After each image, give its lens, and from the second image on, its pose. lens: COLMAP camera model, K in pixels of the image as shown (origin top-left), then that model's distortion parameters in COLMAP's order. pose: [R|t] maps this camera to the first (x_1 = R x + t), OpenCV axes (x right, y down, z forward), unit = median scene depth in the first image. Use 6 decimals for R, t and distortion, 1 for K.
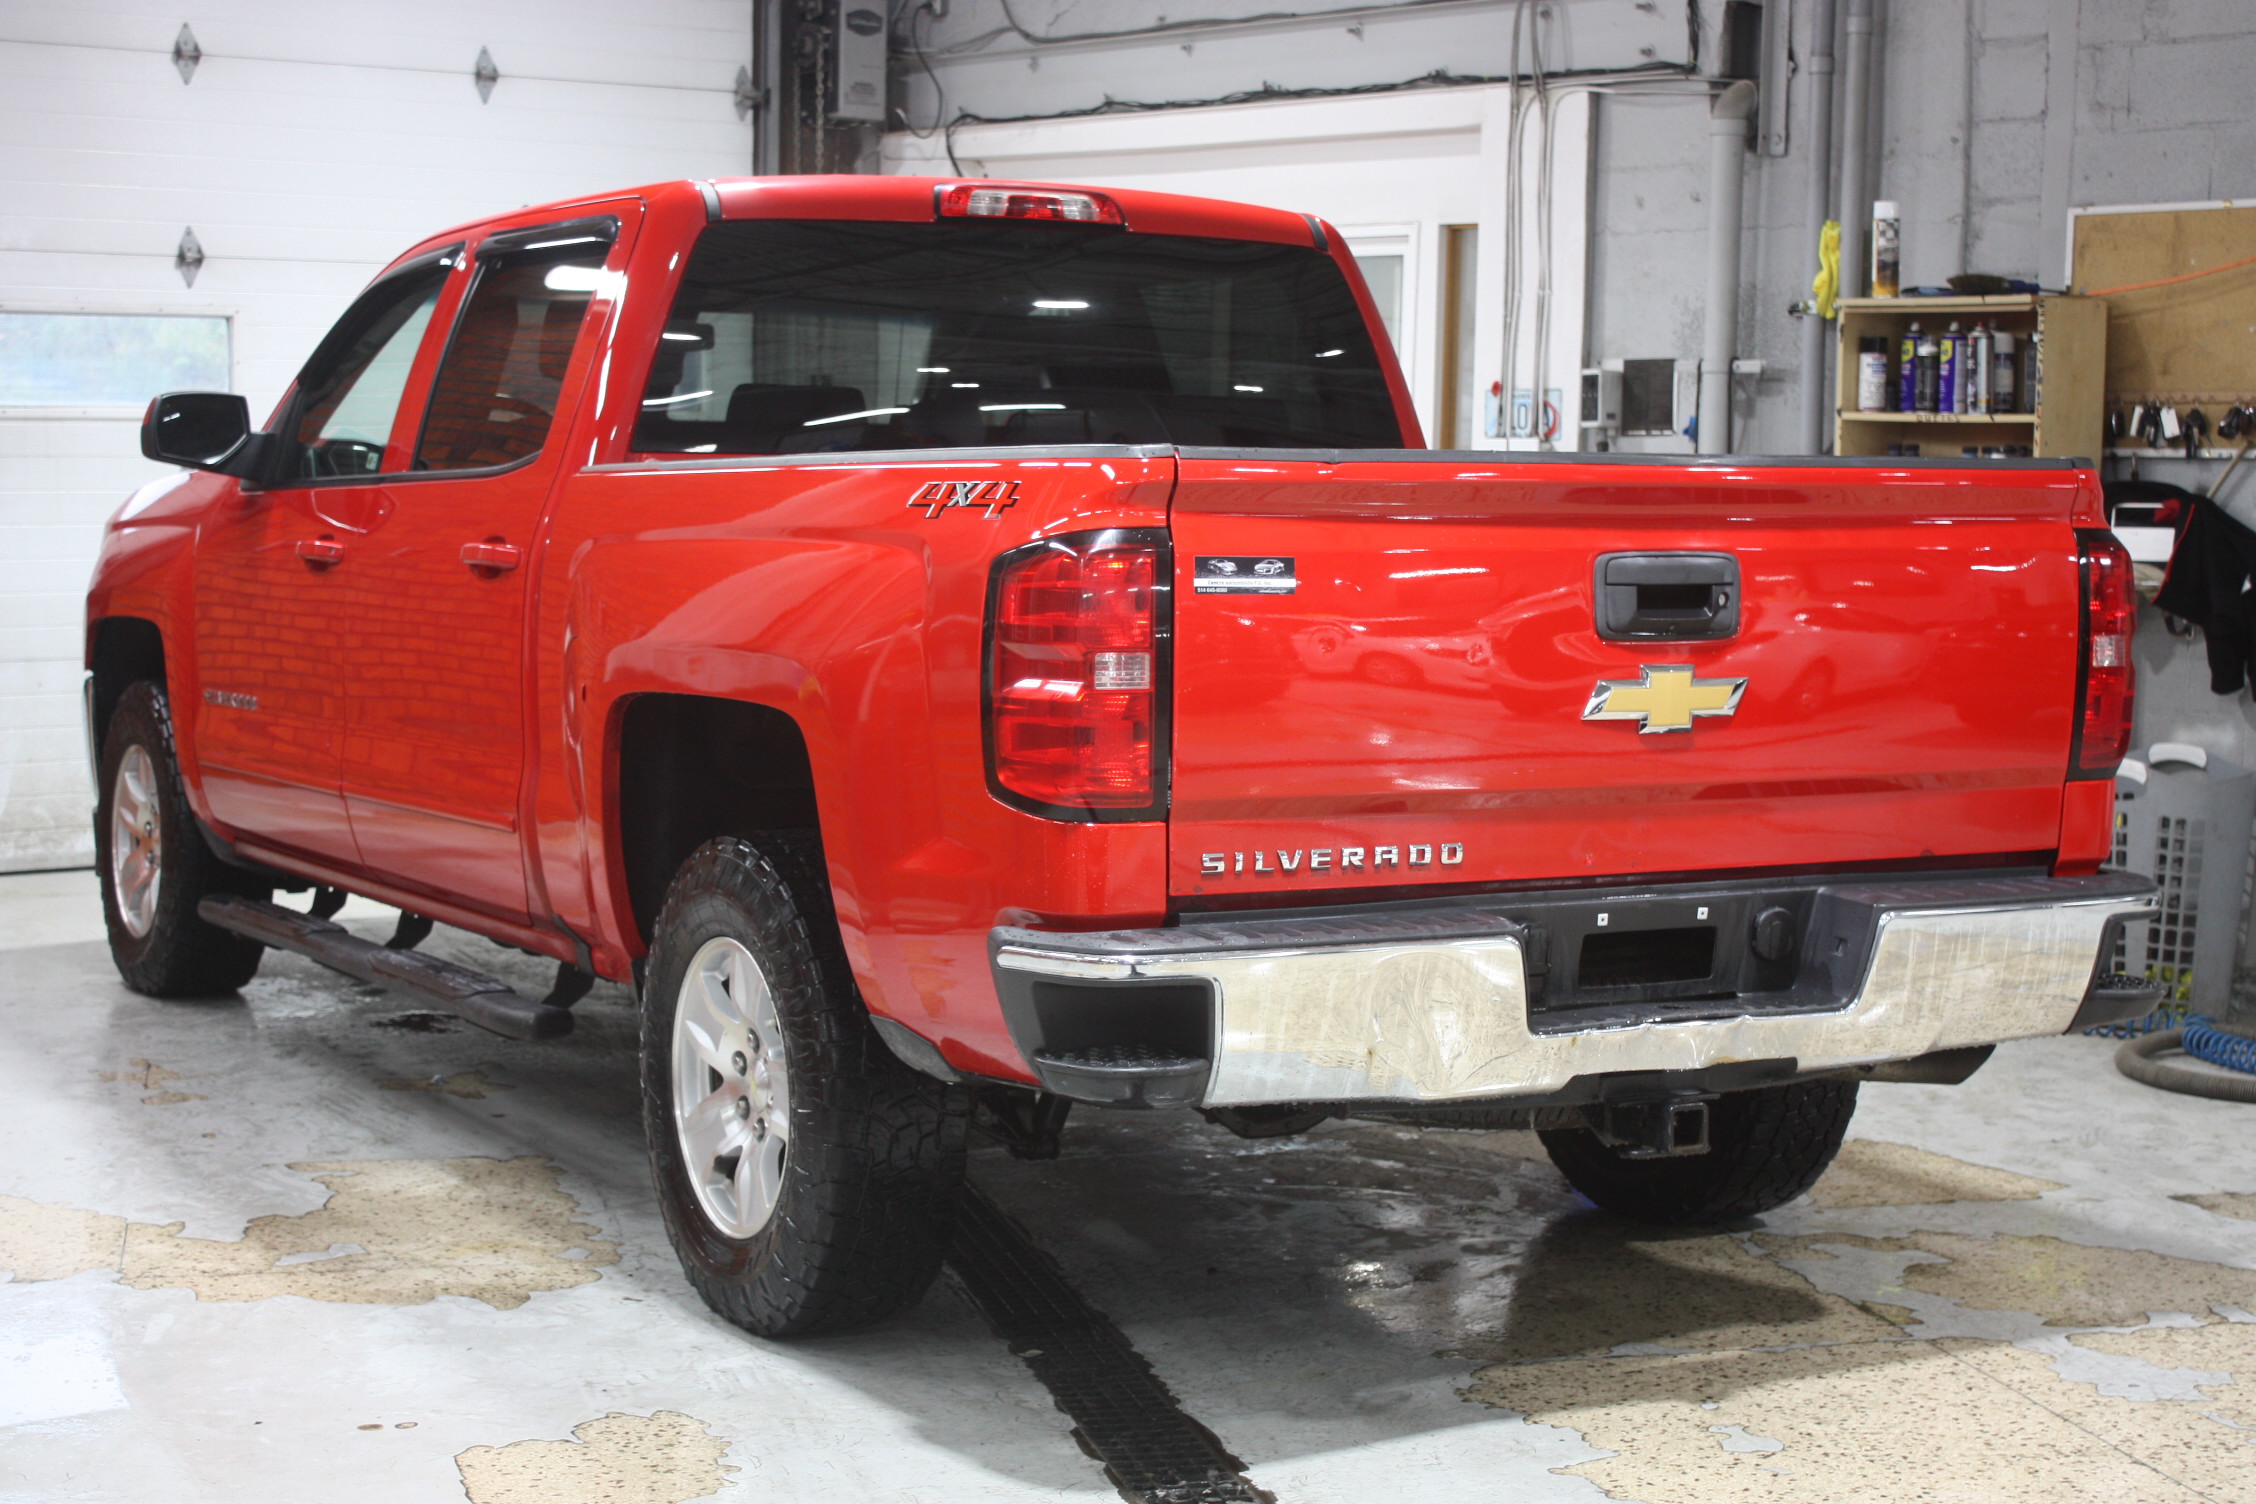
lens RADIAL K [[3716.8, 0, 1127.3], [0, 3716.8, 754.7], [0, 0, 1]] dist [0.005718, 0.000000]
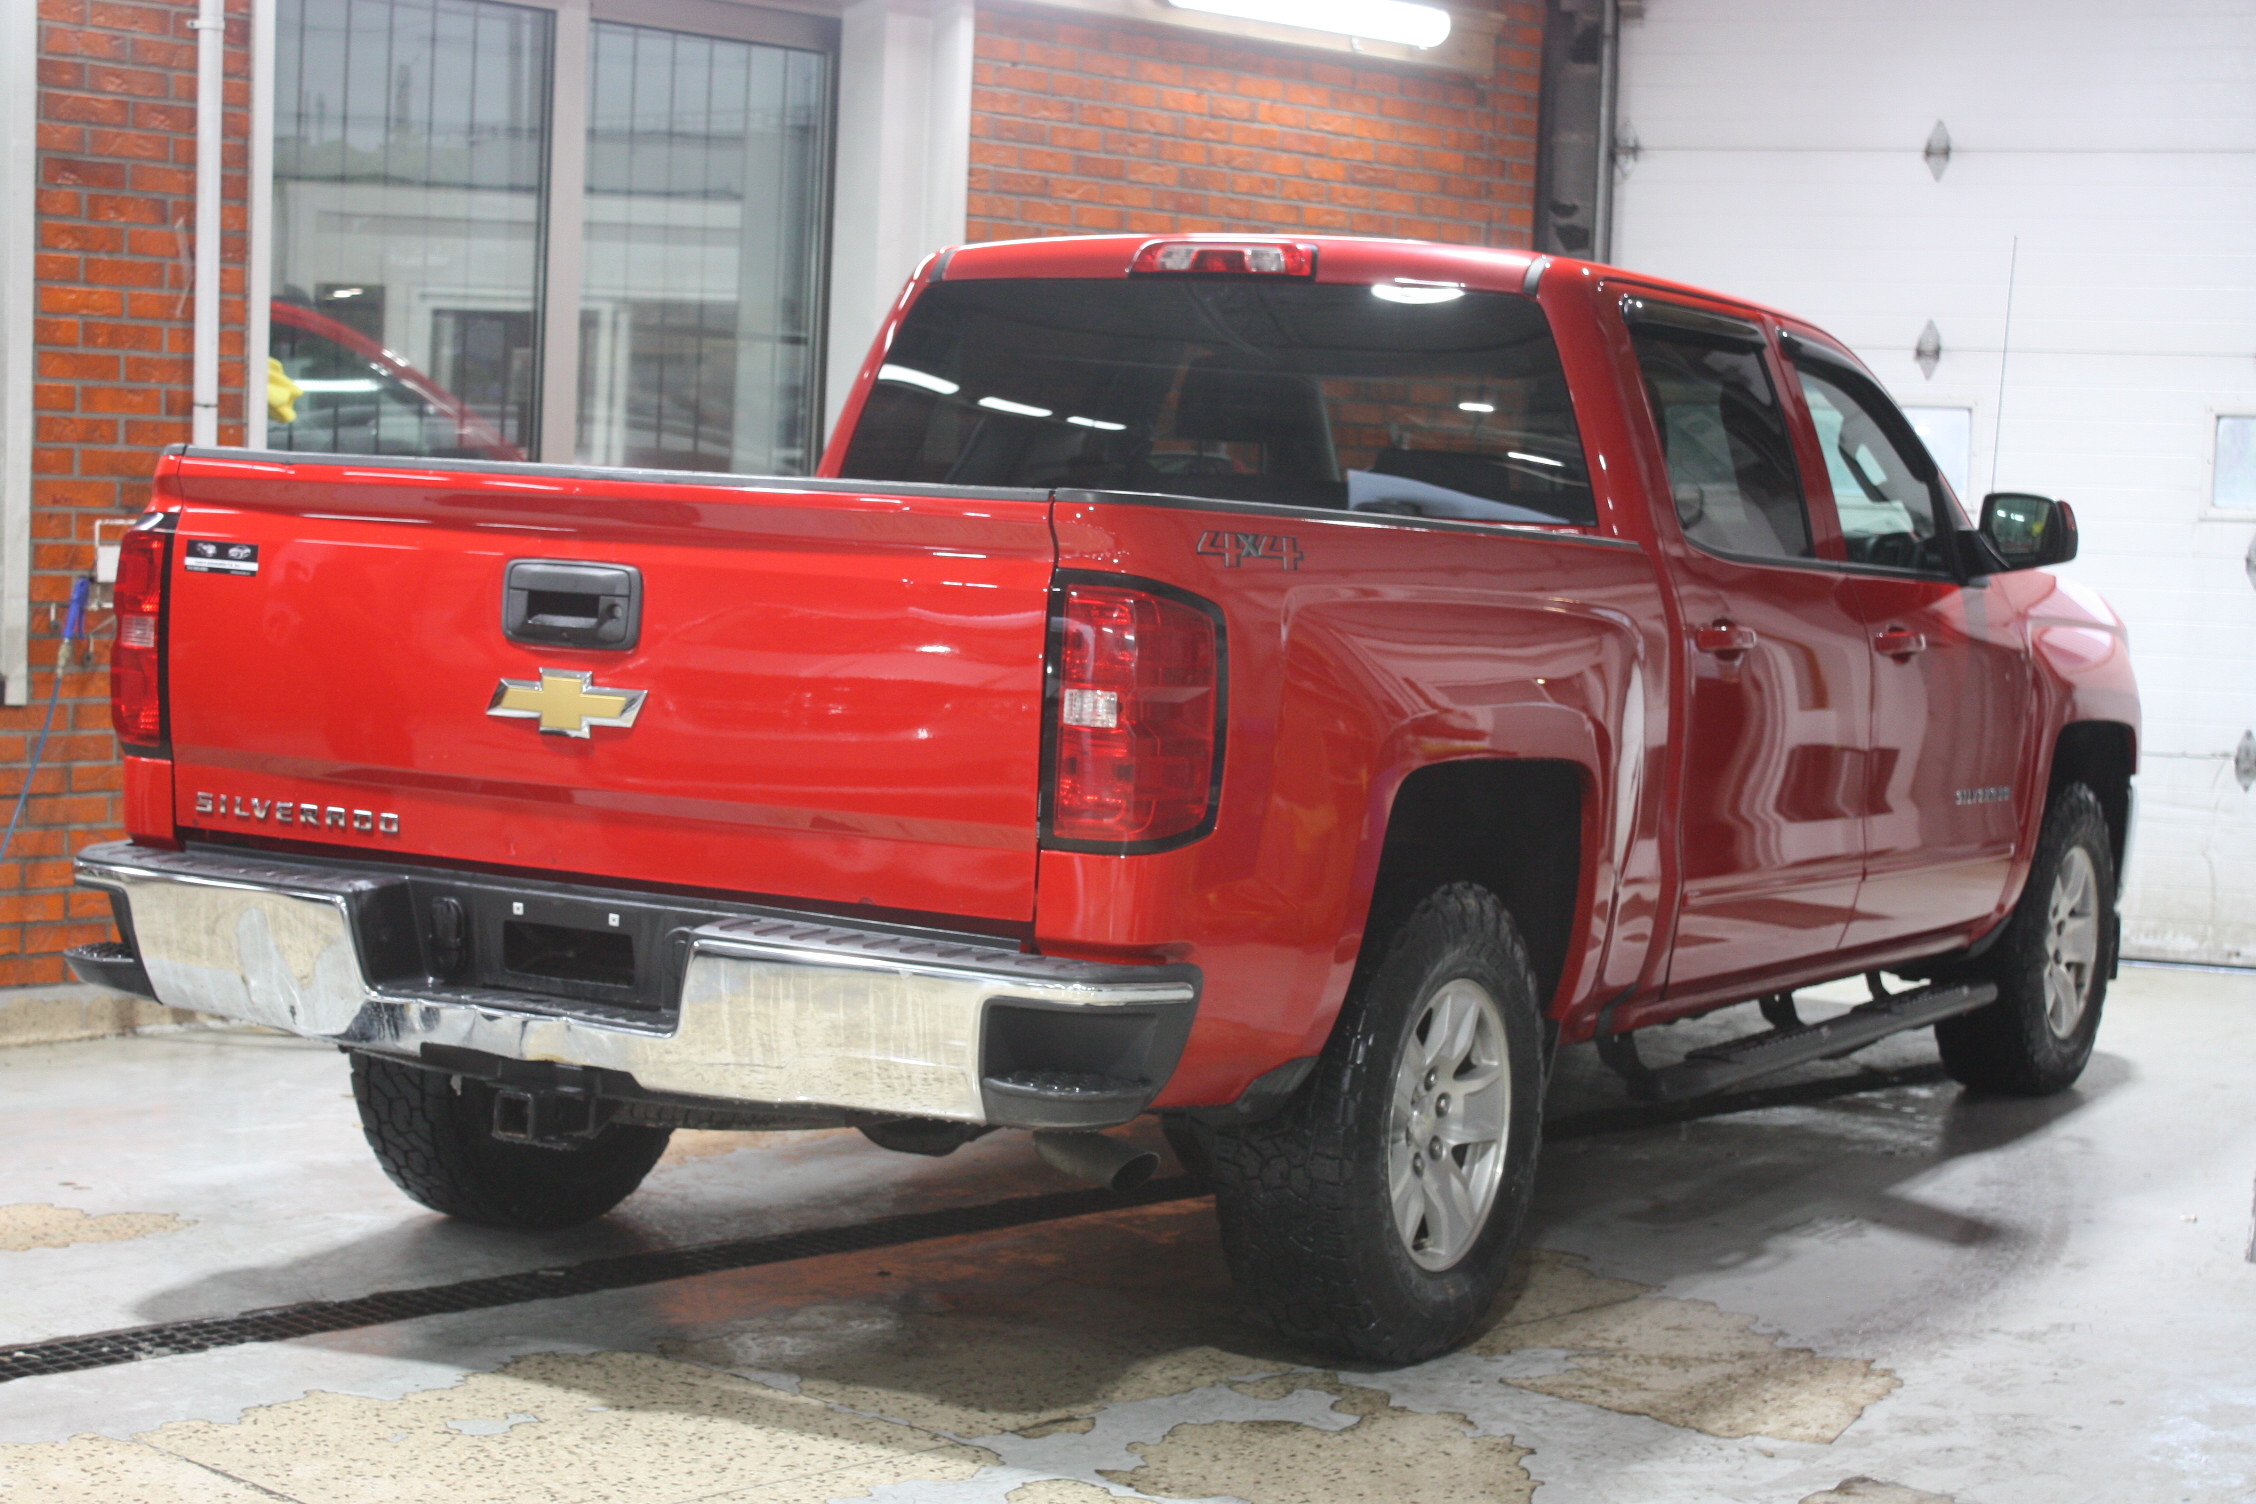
lens RADIAL K [[3817.7, 0, 1120.8], [0, 3817.7, 757.3], [0, 0, 1]] dist [0.037750, 0.000000]
pose [[0.525097, 0.072999, -0.847906, 1.130446], [-0.109654, 0.993813, 0.017654, -0.035836], [0.843948, 0.083706, 0.529853, 0.568097]]
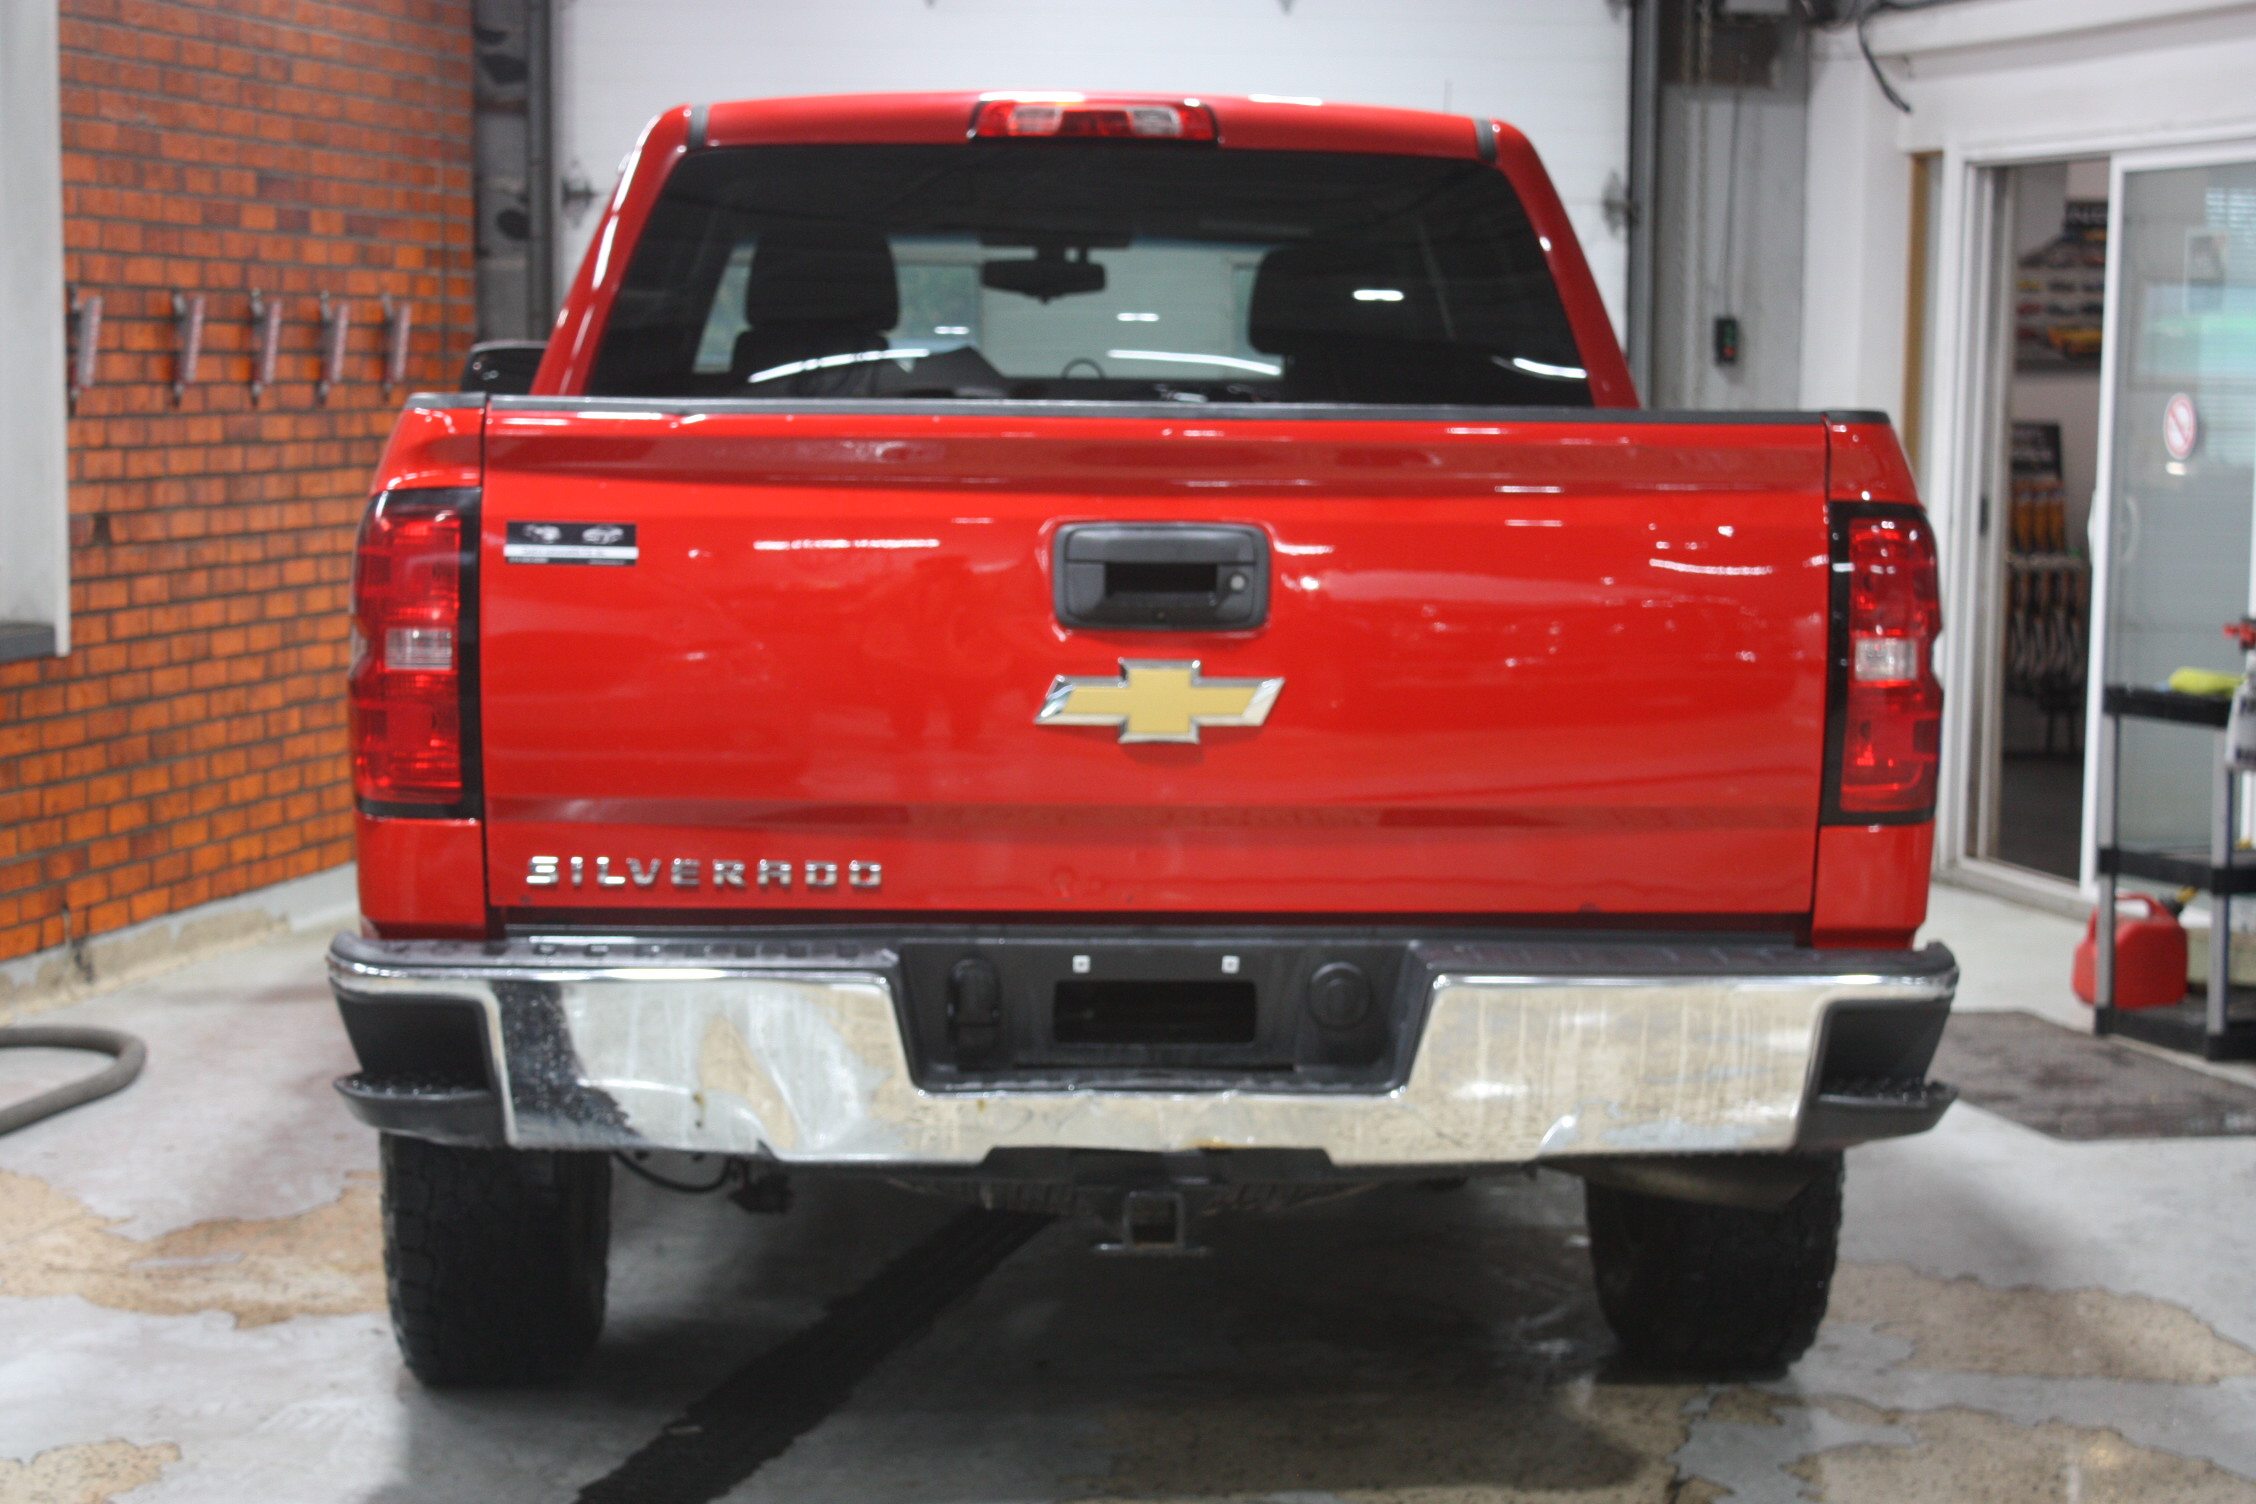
lens RADIAL K [[4471.2, 0, 1133.5], [0, 4471.2, 747.5], [0, 0, 1]] dist [-0.112238, 0.000000]
pose [[0.900631, 0.031348, -0.433452, 0.570535], [-0.034435, 0.999407, 0.000730, -0.005261], [0.433218, 0.014268, 0.901176, 0.103157]]
